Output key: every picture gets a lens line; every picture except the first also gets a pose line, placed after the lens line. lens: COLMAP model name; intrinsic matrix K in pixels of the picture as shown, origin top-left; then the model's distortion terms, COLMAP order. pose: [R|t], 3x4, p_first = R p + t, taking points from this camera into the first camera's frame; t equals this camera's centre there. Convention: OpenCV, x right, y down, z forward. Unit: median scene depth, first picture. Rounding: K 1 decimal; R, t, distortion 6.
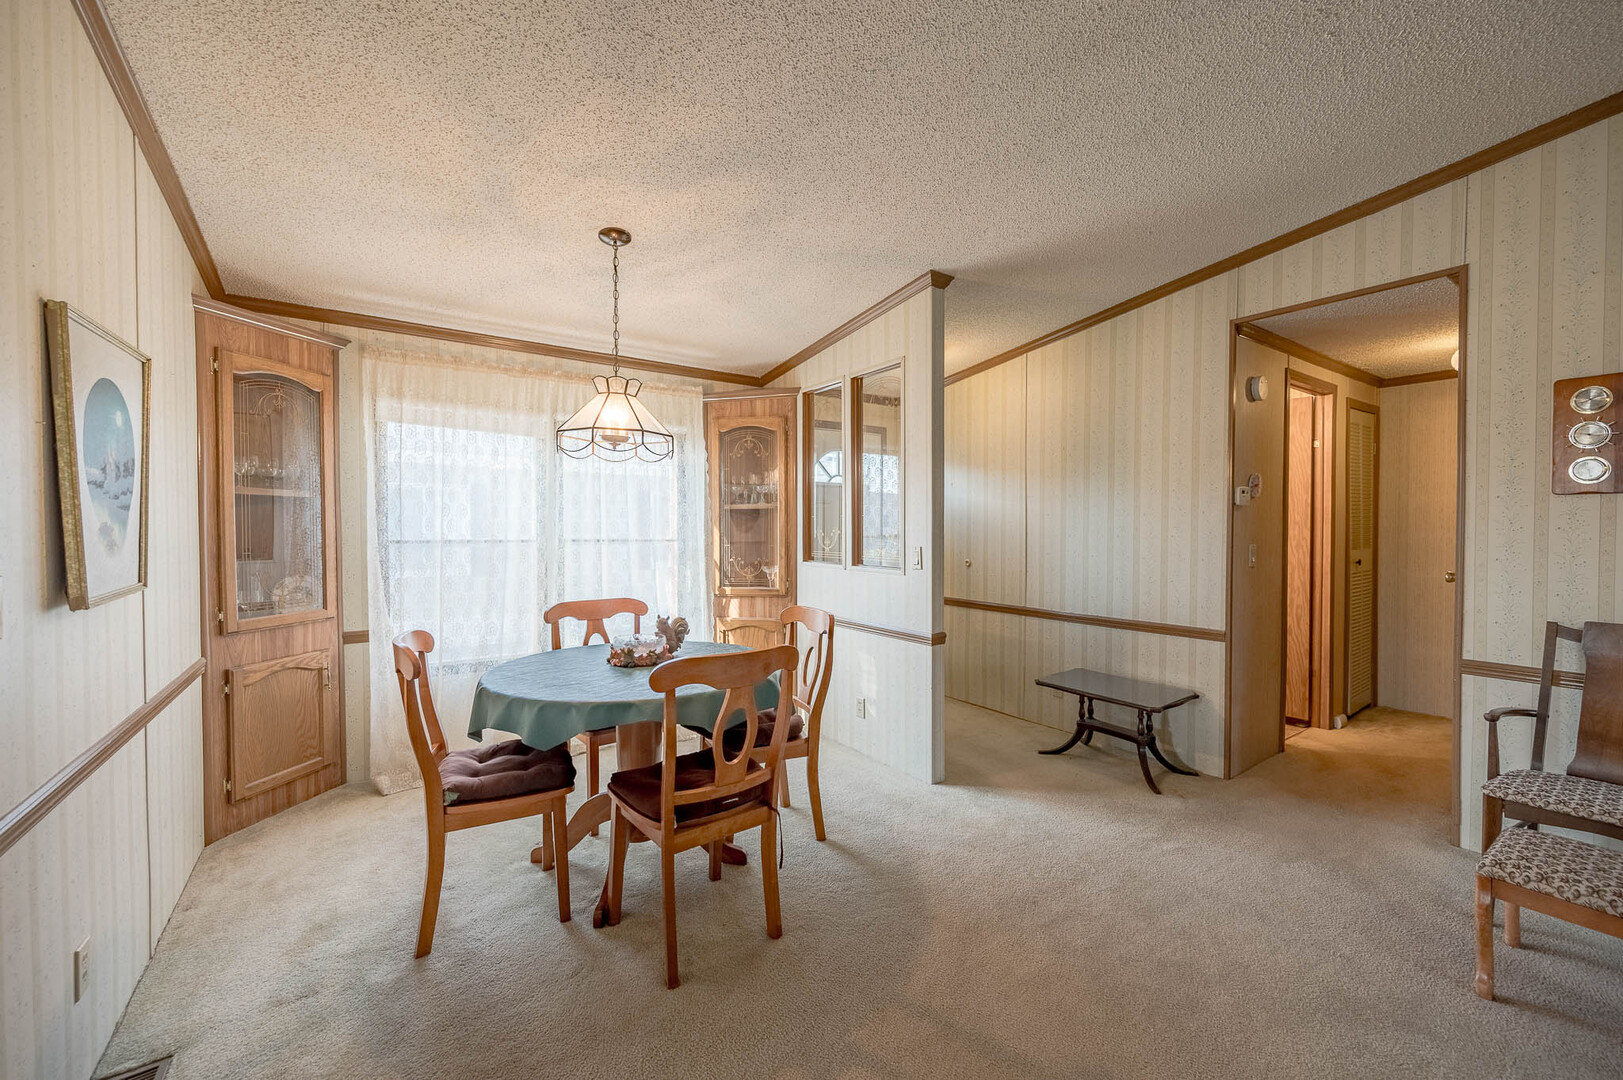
lens RADIAL K [[652.0, 0, 811.5], [0, 652.0, 540.0], [0, 0, 1]] dist [0.000286, -0.000049]
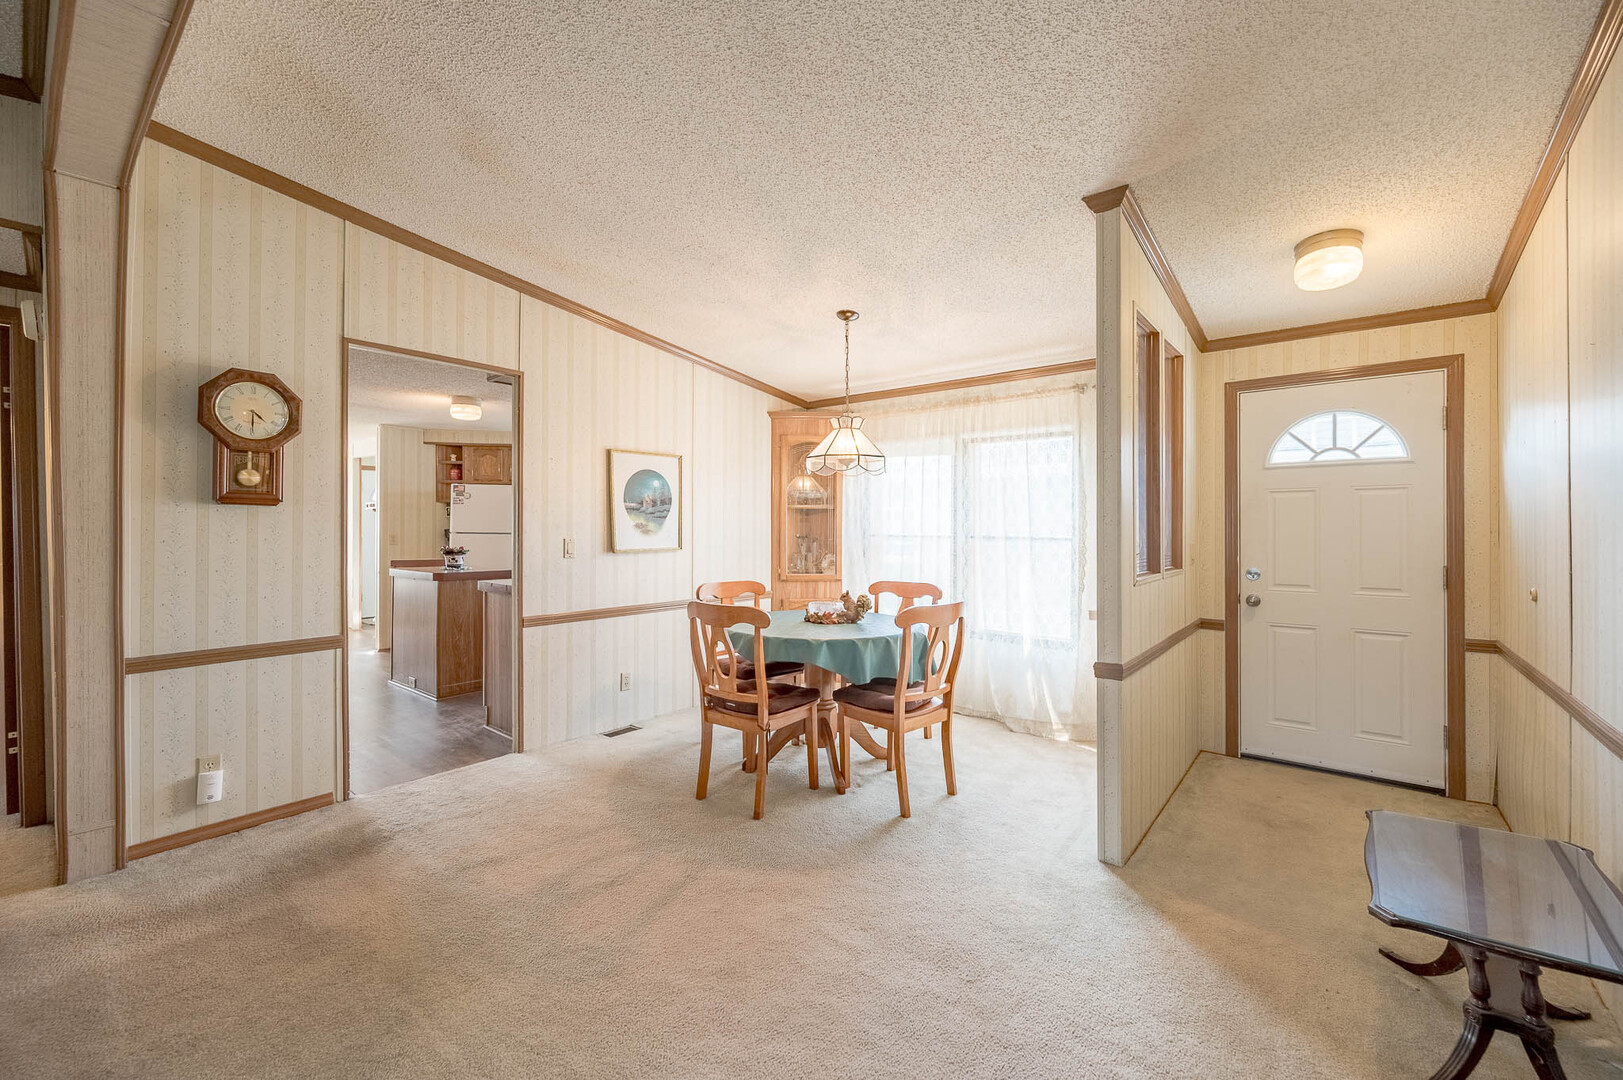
lens RADIAL K [[648.9, 0, 809.0], [0, 648.9, 531.7], [0, 0, 1]] dist [-0.000979, -0.000170]
pose [[0.273973, 0.005682, -0.961721, 0.960746], [-0.021225, 0.999775, -0.000140, -0.003315], [0.961503, 0.020451, 0.274032, 0.530914]]
